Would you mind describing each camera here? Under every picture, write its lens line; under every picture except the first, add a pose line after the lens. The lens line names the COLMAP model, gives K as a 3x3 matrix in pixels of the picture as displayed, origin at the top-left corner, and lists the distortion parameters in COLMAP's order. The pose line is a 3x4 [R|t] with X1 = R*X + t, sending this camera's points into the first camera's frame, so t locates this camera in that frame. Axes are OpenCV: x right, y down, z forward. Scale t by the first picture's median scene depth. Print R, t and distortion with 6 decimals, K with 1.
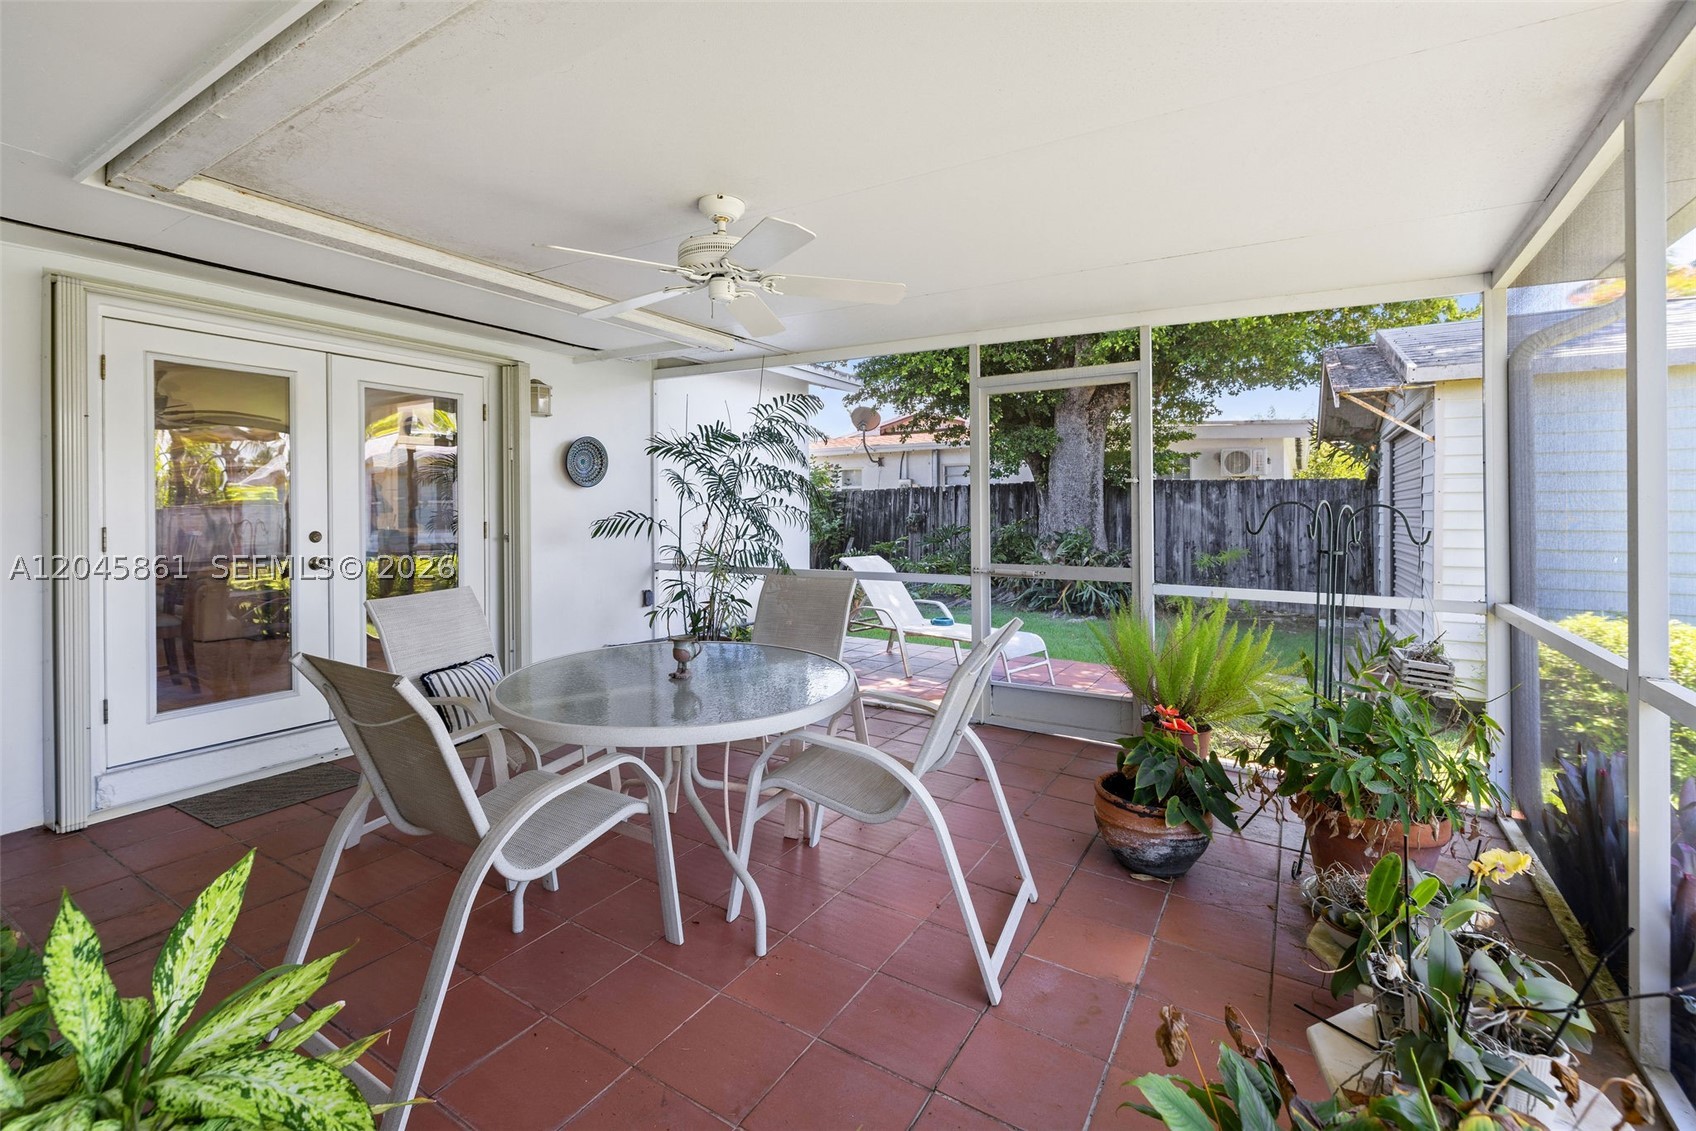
lens RADIAL K [[729.7, 0, 873.6], [0, 729.7, 509.9], [0, 0, 1]] dist [-0.002228, 0.000081]
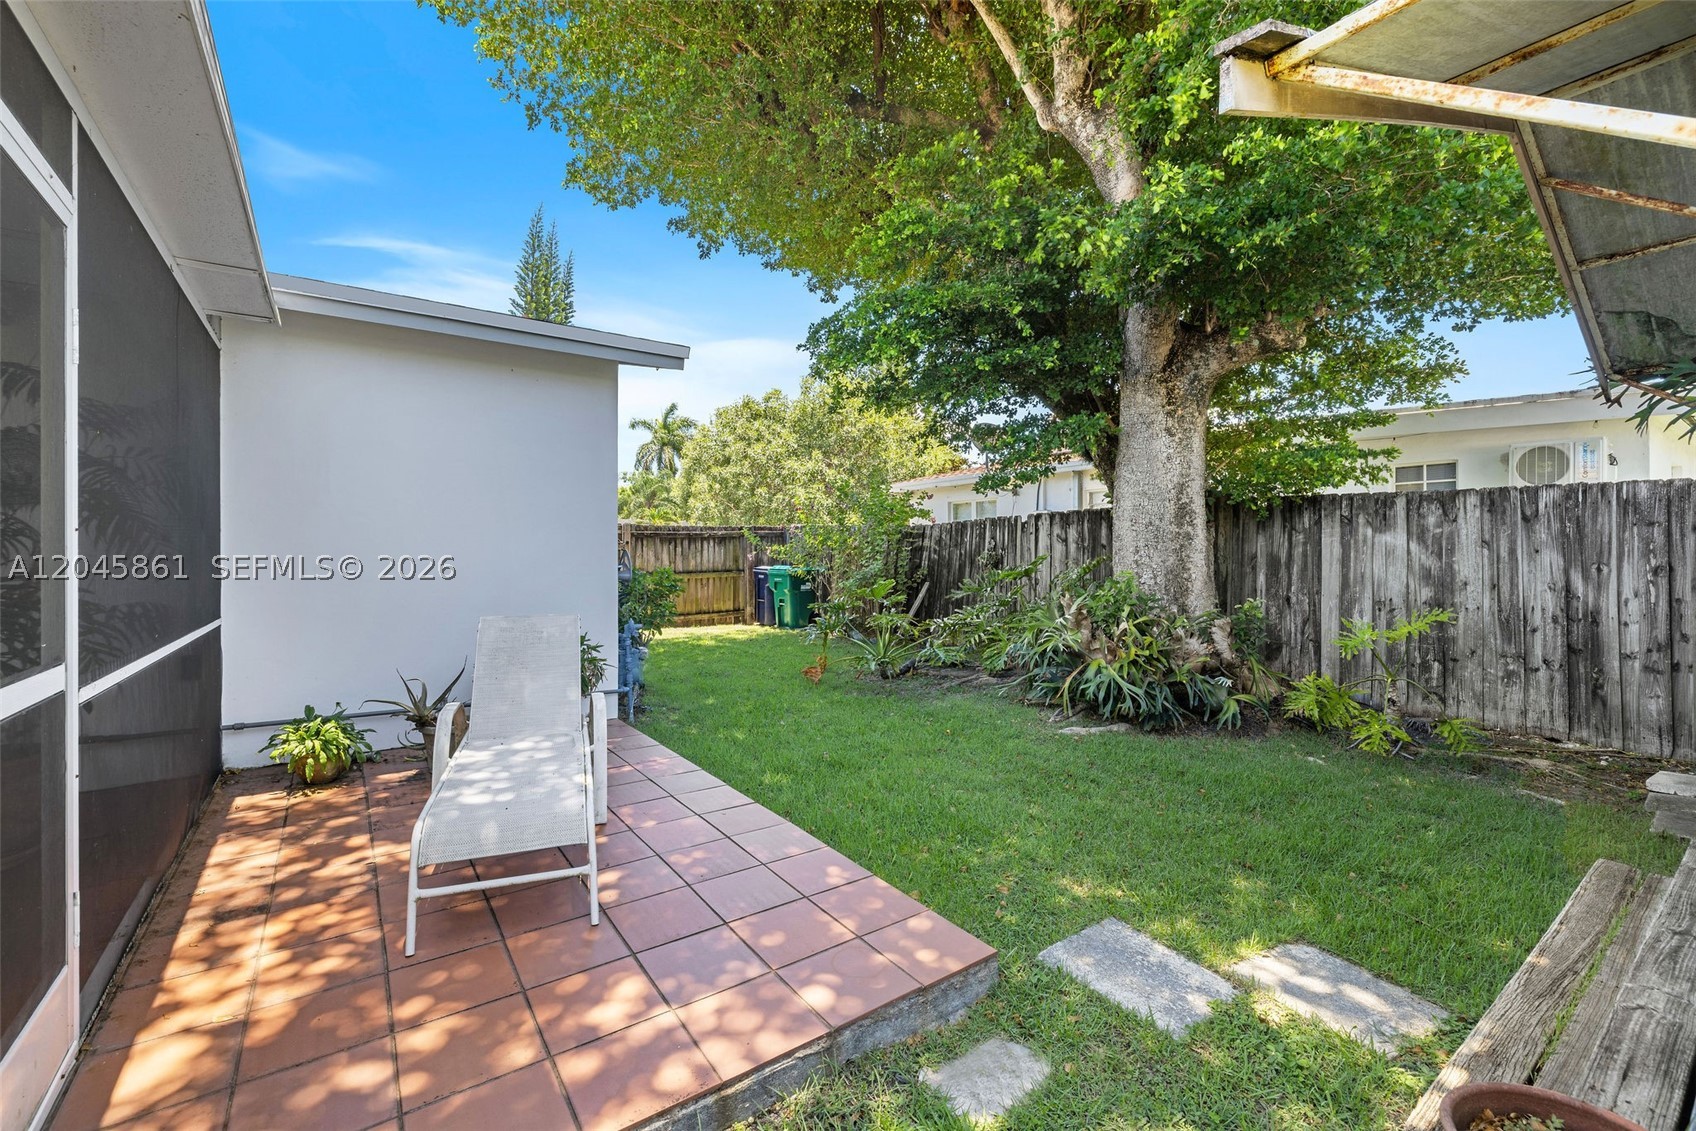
lens RADIAL K [[729.7, 0, 842.8], [0, 729.7, 549.6], [0, 0, 1]] dist [-0.002228, 0.000081]
pose [[0.920518, -0.001813, -0.390696, 0.272988], [0.000929, 0.999997, -0.002453, 0.005222], [0.390699, 0.001895, 0.920517, 0.313915]]
